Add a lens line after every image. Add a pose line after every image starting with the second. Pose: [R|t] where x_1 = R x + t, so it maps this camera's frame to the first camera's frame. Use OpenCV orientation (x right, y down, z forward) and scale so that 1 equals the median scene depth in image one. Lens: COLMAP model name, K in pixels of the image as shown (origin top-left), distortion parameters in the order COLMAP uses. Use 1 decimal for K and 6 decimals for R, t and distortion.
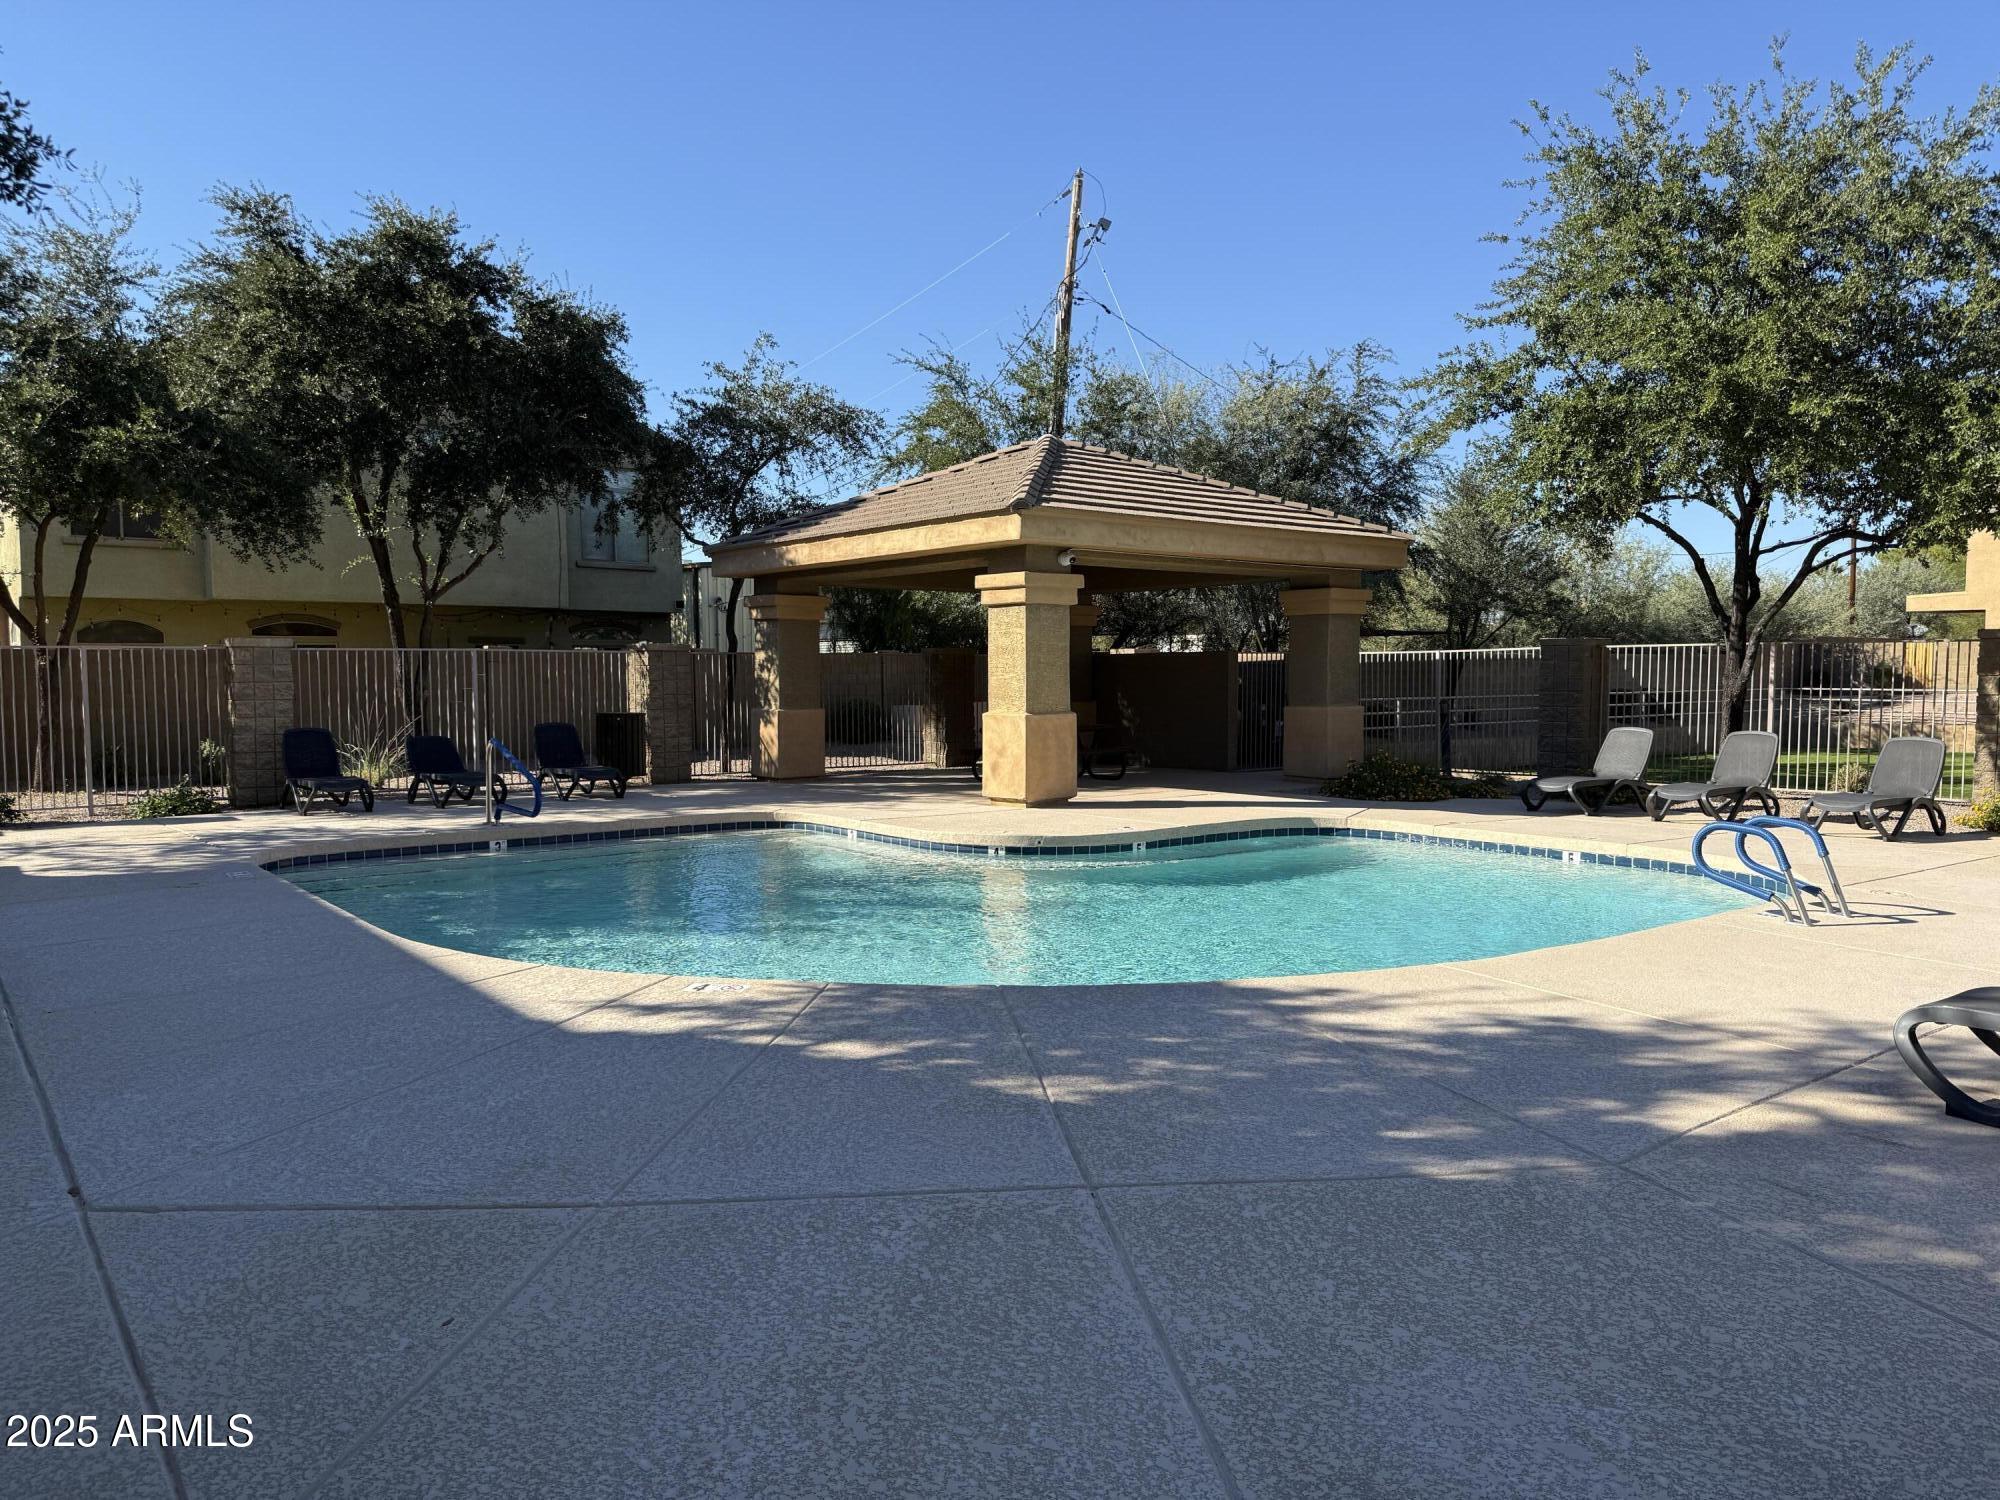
lens RADIAL K [[1397.9, 0, 994.6], [0, 1397.9, 759.4], [0, 0, 1]] dist [0.064841, -0.087276]
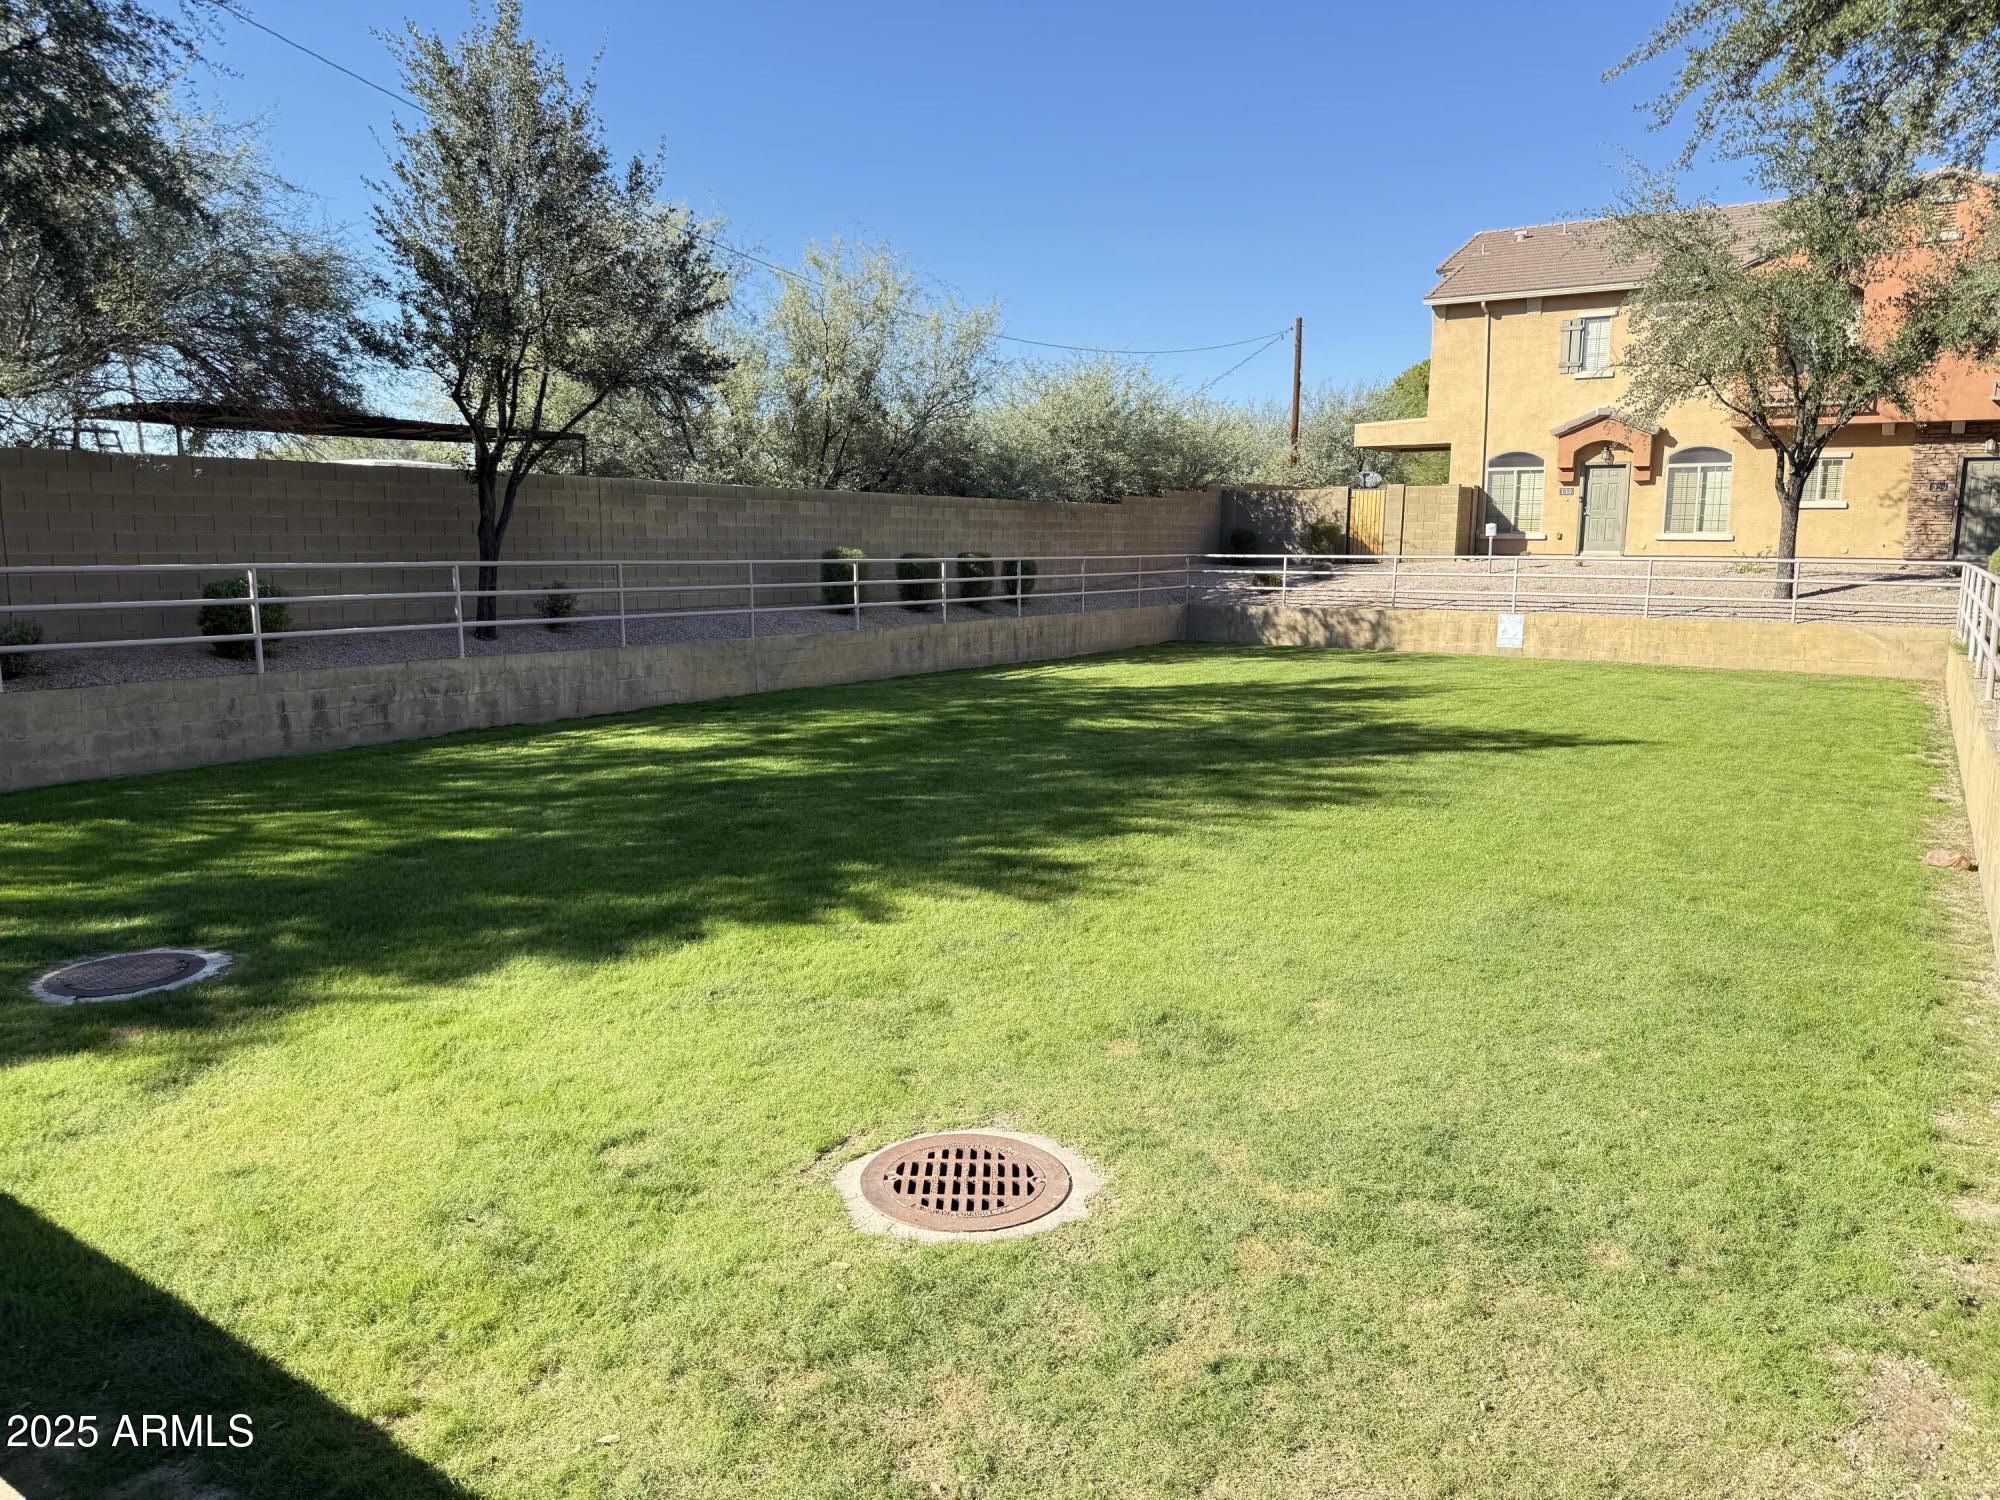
lens RADIAL K [[1397.9, 0, 1055.8], [0, 1397.9, 794.5], [0, 0, 1]] dist [0.064841, -0.087276]
pose [[0.938127, -0.045543, 0.343283, 0.253336], [0.004564, 0.992854, 0.119250, -0.015837], [-0.346261, -0.110305, 0.931631, 0.374589]]
